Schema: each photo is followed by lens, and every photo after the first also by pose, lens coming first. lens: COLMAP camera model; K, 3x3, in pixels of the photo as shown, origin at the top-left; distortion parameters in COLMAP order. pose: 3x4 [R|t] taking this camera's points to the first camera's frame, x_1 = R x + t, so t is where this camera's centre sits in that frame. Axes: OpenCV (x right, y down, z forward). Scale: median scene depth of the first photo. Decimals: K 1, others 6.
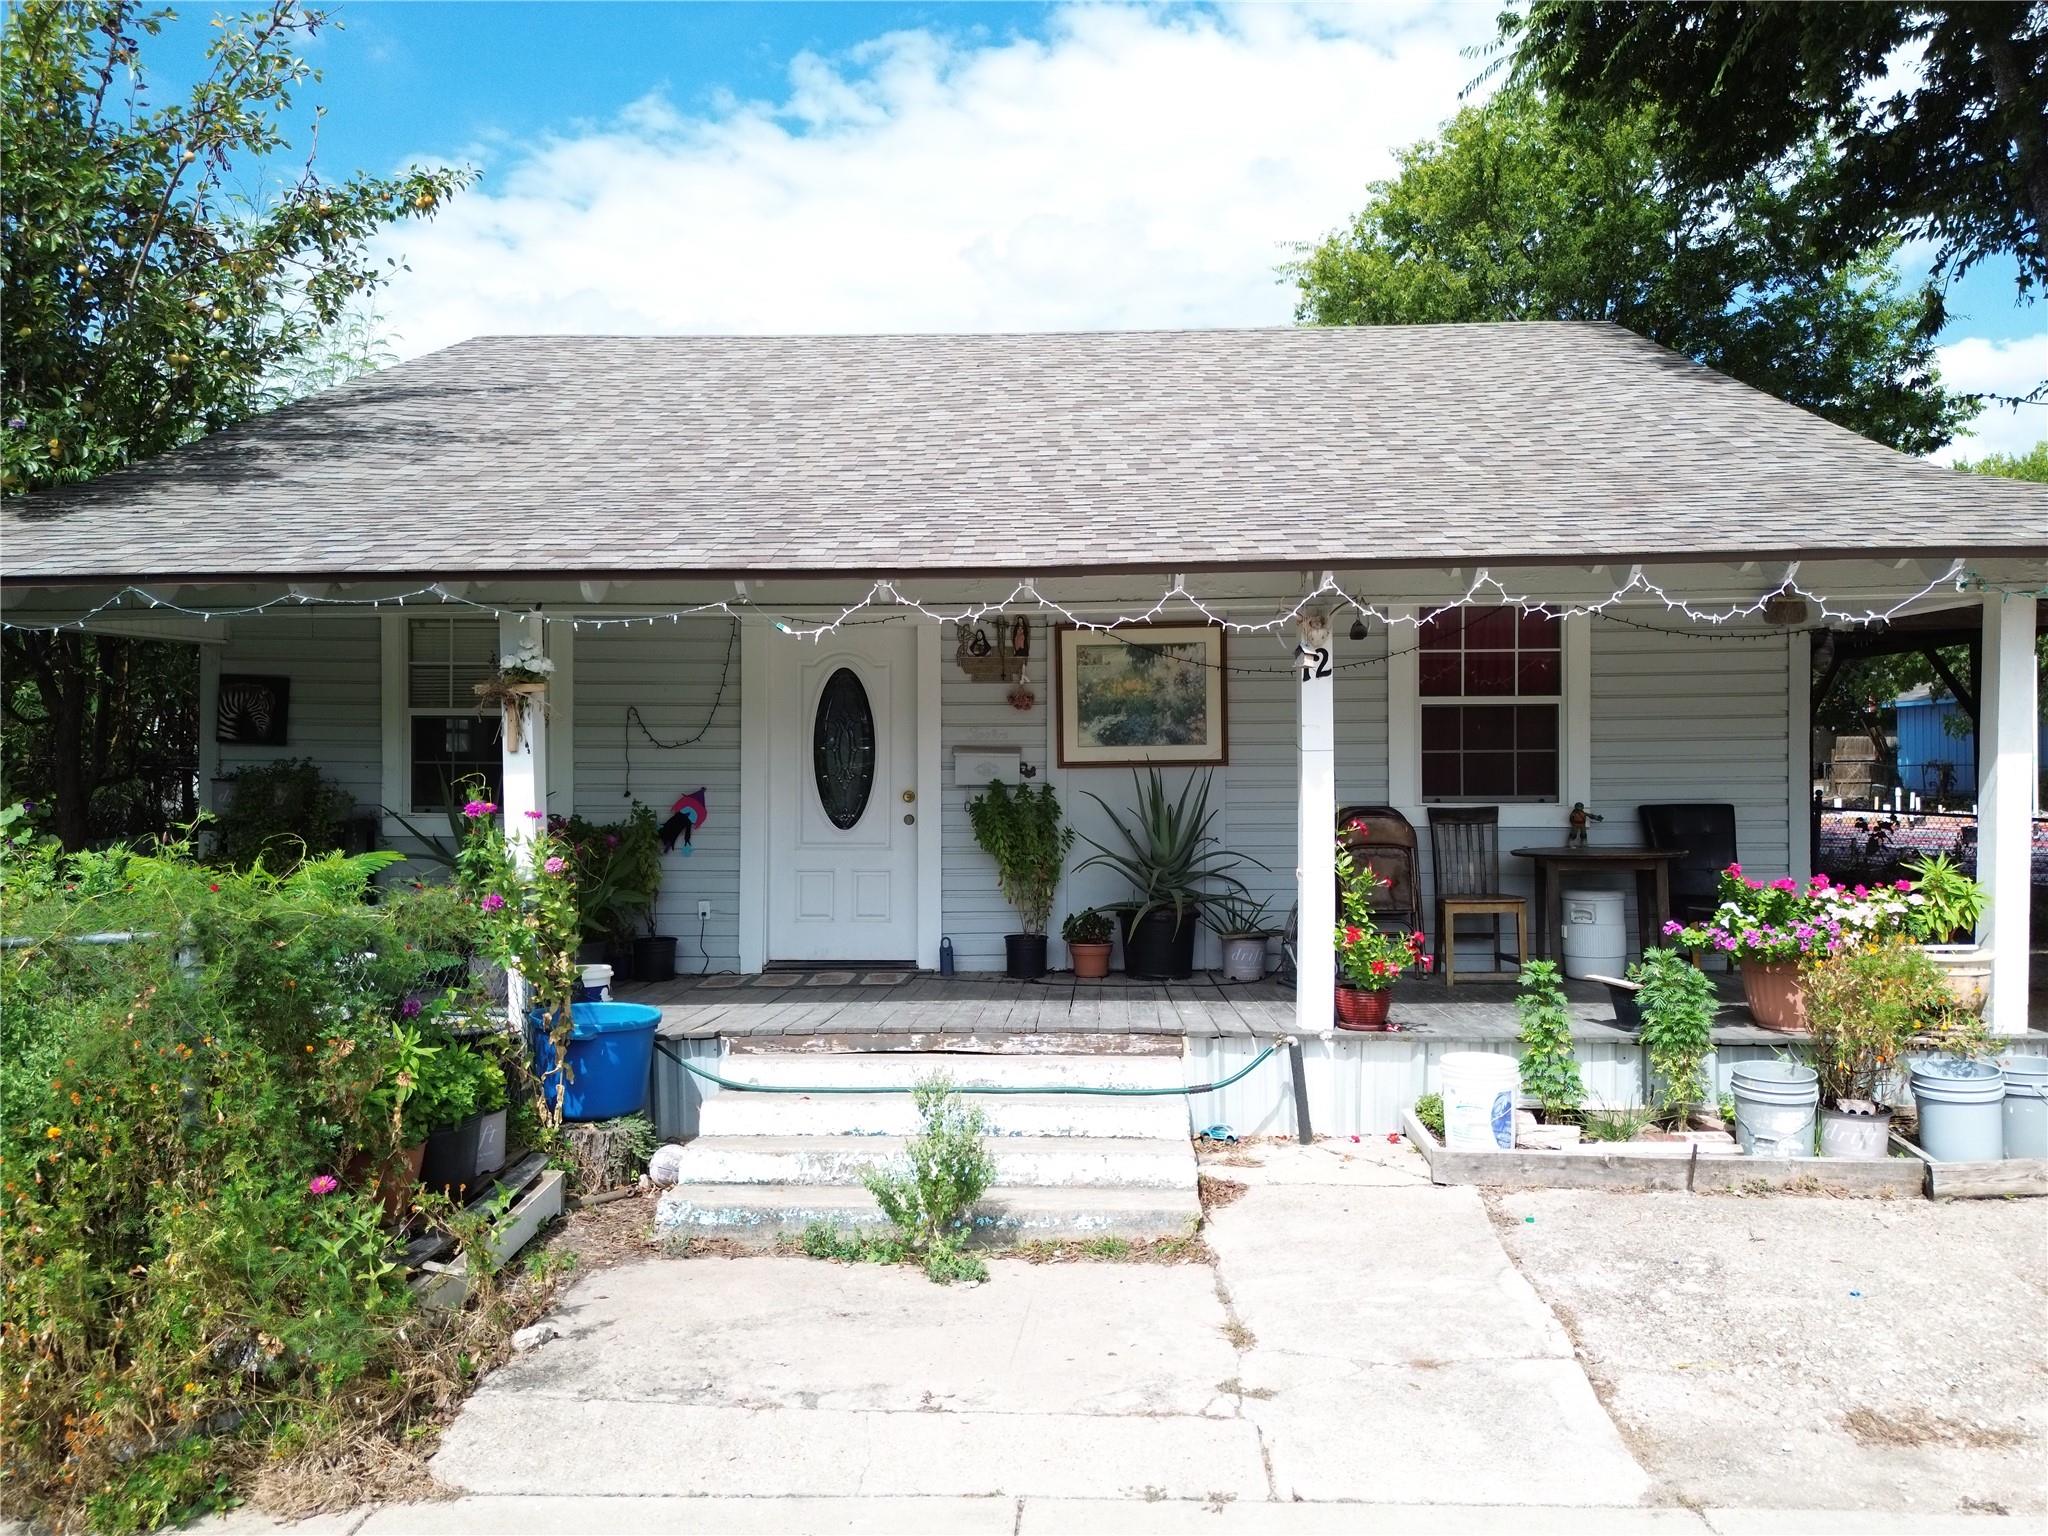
lens RADIAL K [[1441.6, 0, 1021.6], [0, 1441.6, 768.3], [0, 0, 1]] dist [0.047797, -0.031133]
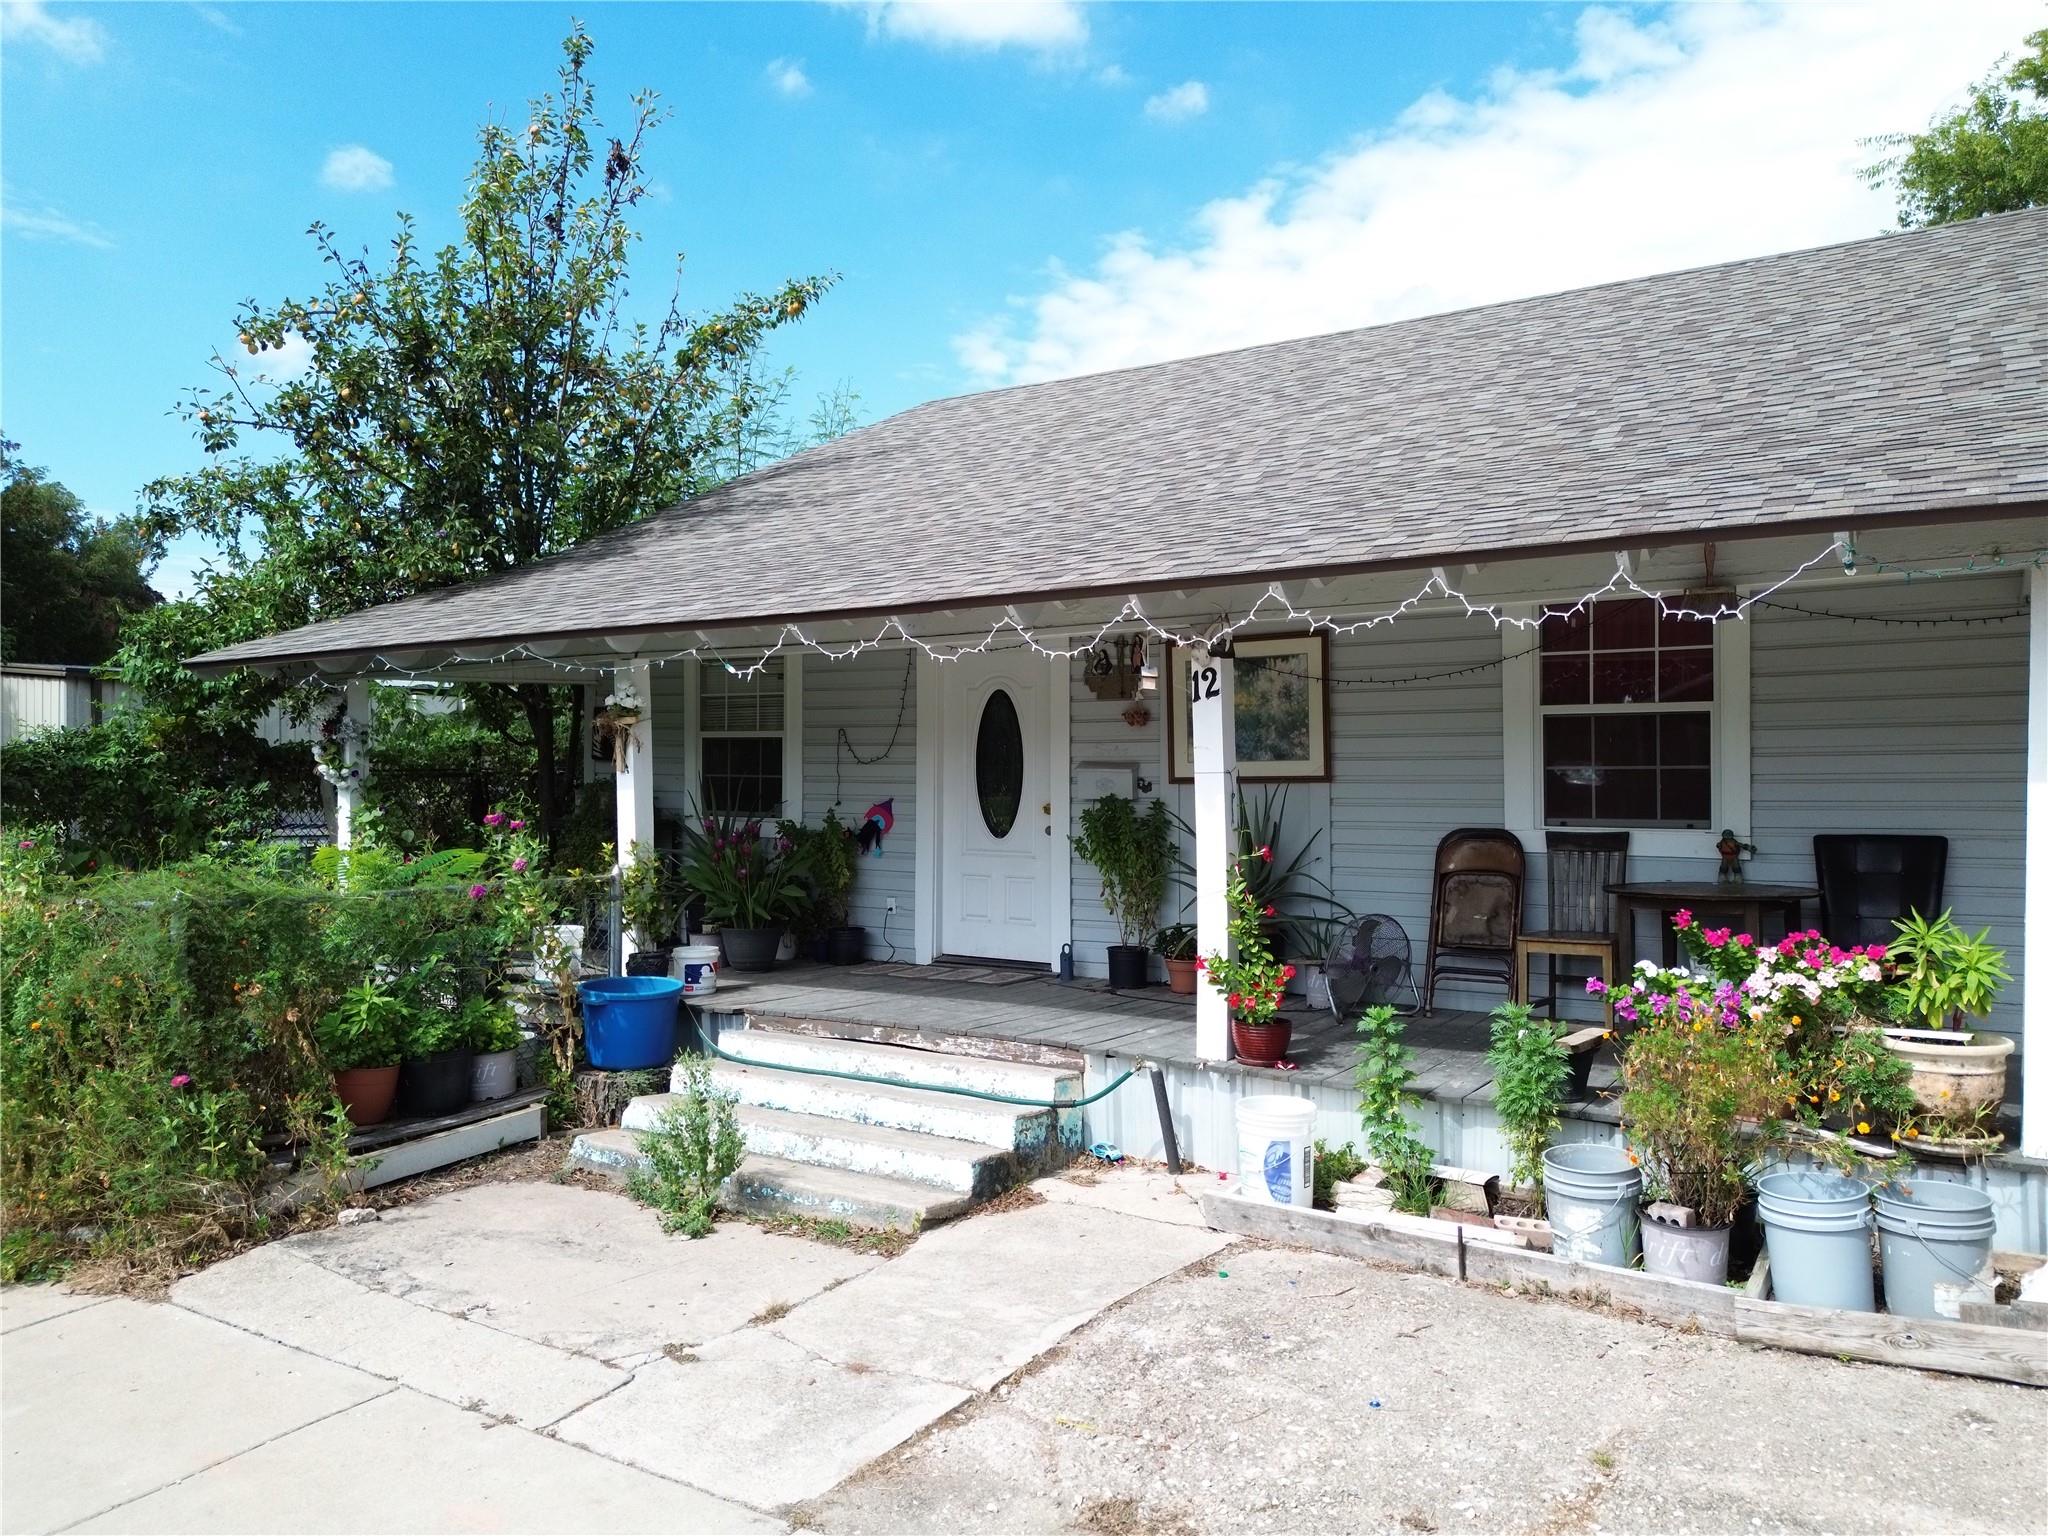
lens RADIAL K [[1441.6, 0, 1041.5], [0, 1441.6, 769.0], [0, 0, 1]] dist [0.047797, -0.031133]
pose [[0.865223, 0.001505, -0.501385, 0.458985], [-0.000636, 0.999998, 0.001906, -0.012400], [0.501387, -0.001330, 0.865222, 0.080767]]
